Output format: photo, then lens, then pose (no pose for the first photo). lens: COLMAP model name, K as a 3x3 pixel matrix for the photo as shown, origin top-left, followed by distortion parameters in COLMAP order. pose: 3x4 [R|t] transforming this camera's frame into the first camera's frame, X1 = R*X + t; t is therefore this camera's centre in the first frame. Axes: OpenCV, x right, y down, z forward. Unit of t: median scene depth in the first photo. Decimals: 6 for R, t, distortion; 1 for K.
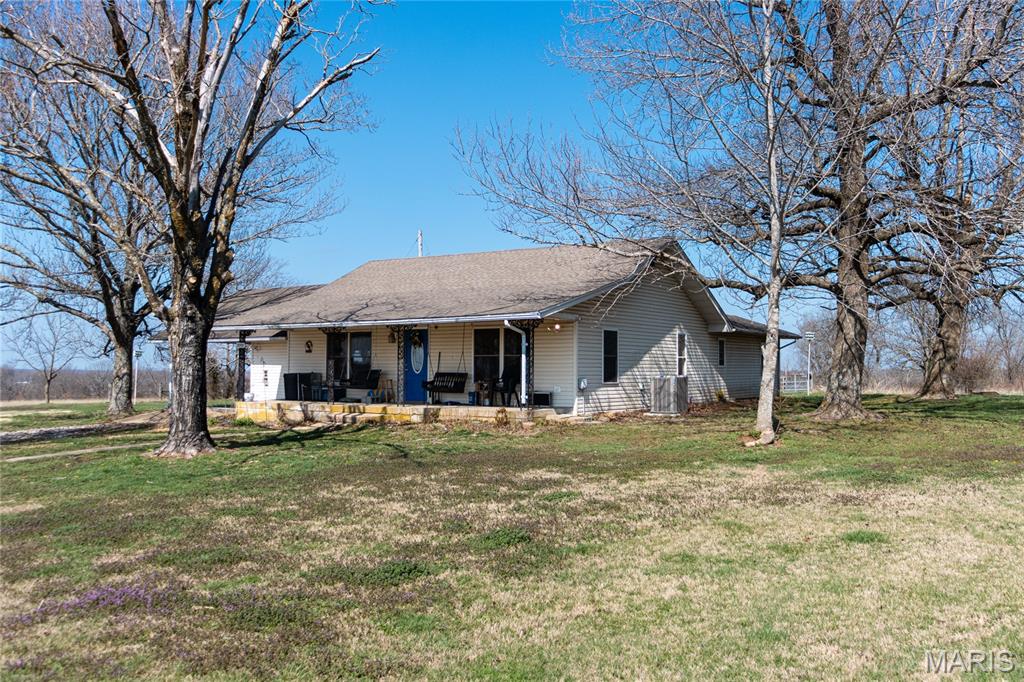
lens RADIAL K [[996.4, 0, 511.5], [0, 996.4, 342.5], [0, 0, 1]] dist [-0.110923, 0.000000]
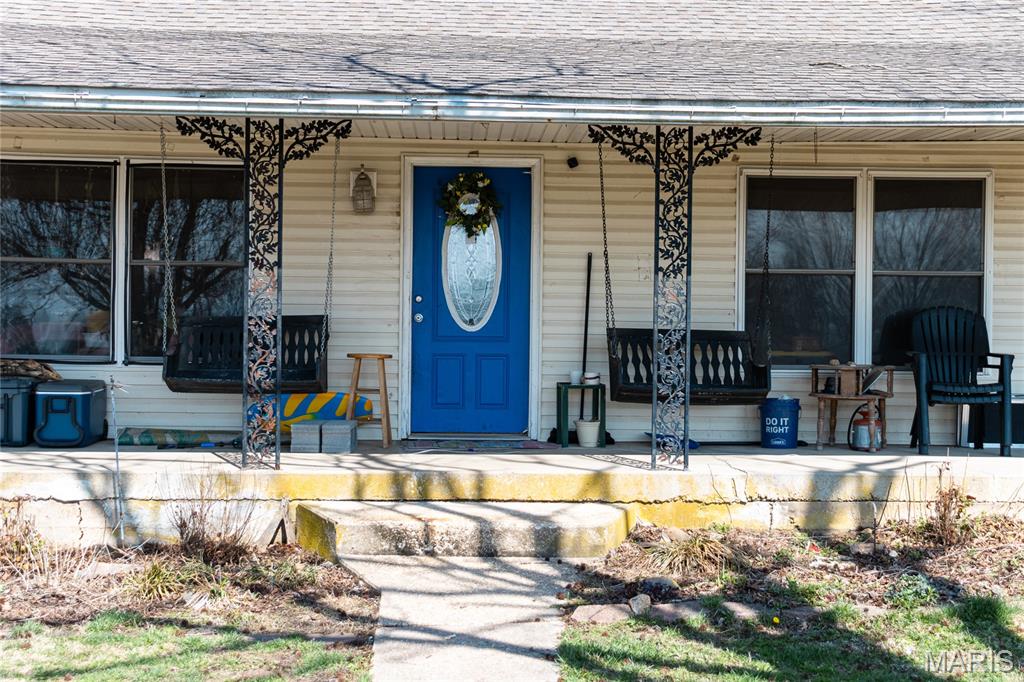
lens RADIAL K [[1538.4, 0, 503.8], [0, 1538.4, 337.8], [0, 0, 1]] dist [0.078514, 0.000000]
pose [[0.781010, 0.002583, 0.624514, -0.399857], [-0.026024, 0.999257, 0.028414, 0.023946], [-0.623976, -0.038444, 0.780497, 0.769837]]
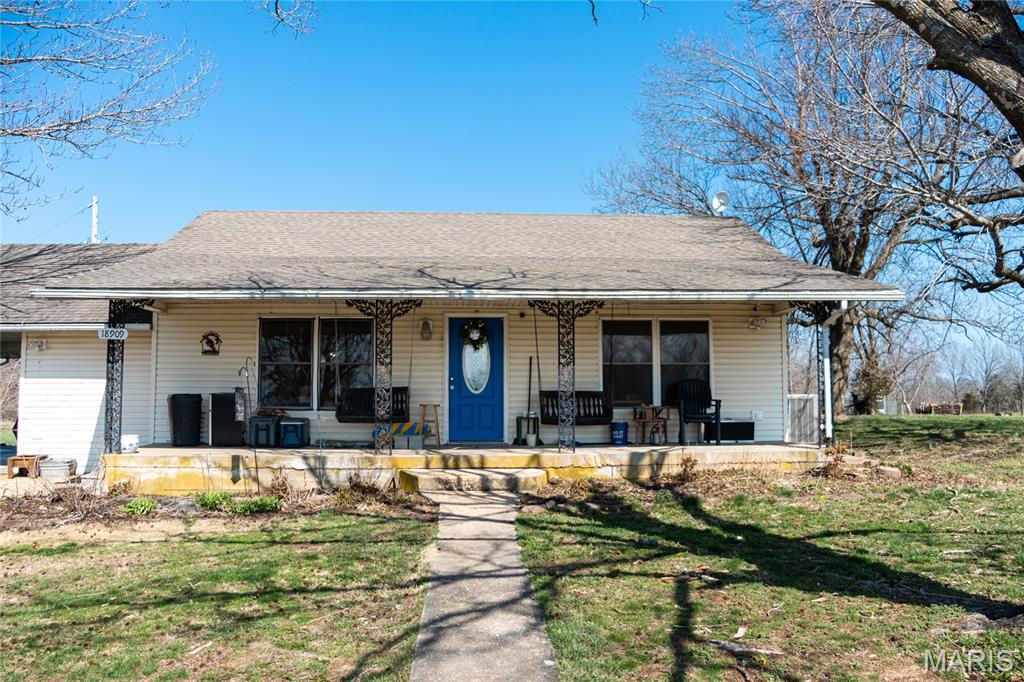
lens RADIAL K [[856.4, 0, 510.1], [0, 856.4, 344.0], [0, 0, 1]] dist [-0.120230, -0.007118]
pose [[0.767772, 0.036573, 0.639678, -0.459669], [-0.012037, 0.999017, -0.042671, 0.026855], [-0.640610, 0.025061, 0.767457, 0.694294]]
